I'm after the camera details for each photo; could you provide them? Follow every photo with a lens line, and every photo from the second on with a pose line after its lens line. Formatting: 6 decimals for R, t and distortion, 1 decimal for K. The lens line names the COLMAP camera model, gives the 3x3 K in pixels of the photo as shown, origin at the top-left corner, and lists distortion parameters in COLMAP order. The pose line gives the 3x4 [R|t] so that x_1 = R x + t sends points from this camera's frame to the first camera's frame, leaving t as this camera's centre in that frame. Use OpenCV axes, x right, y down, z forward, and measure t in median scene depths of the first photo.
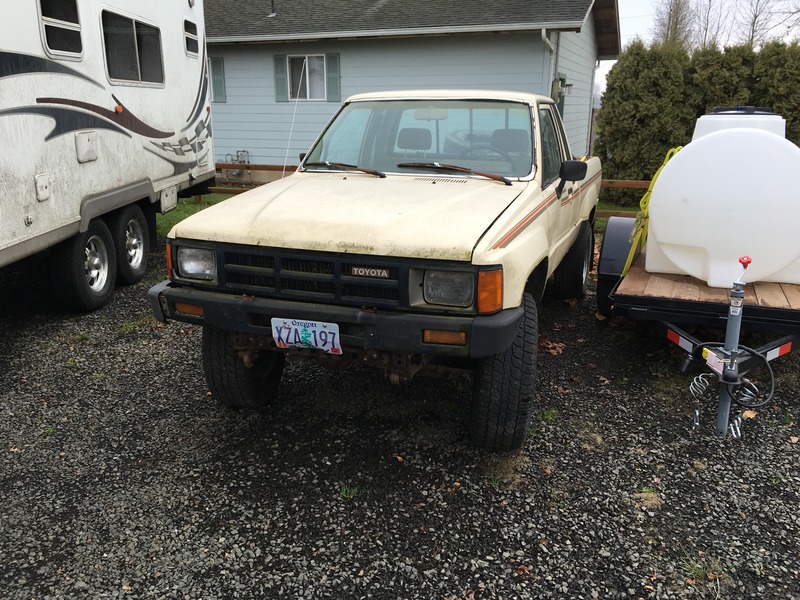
lens RADIAL K [[697.2, 0, 400.0], [0, 697.2, 300.0], [0, 0, 1]] dist [0.074538, -0.104929]
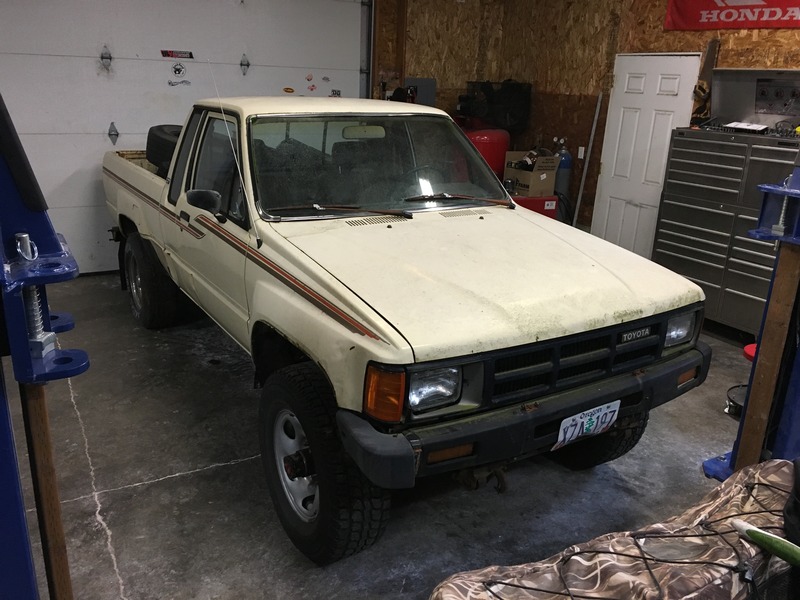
lens RADIAL K [[697.2, 0, 400.0], [0, 697.2, 300.0], [0, 0, 1]] dist [0.074538, -0.104929]
pose [[0.583935, -0.241008, 0.775200, -0.920016], [0.171423, 0.969989, 0.172439, -0.294455], [-0.793495, 0.032194, 0.607725, 0.647942]]
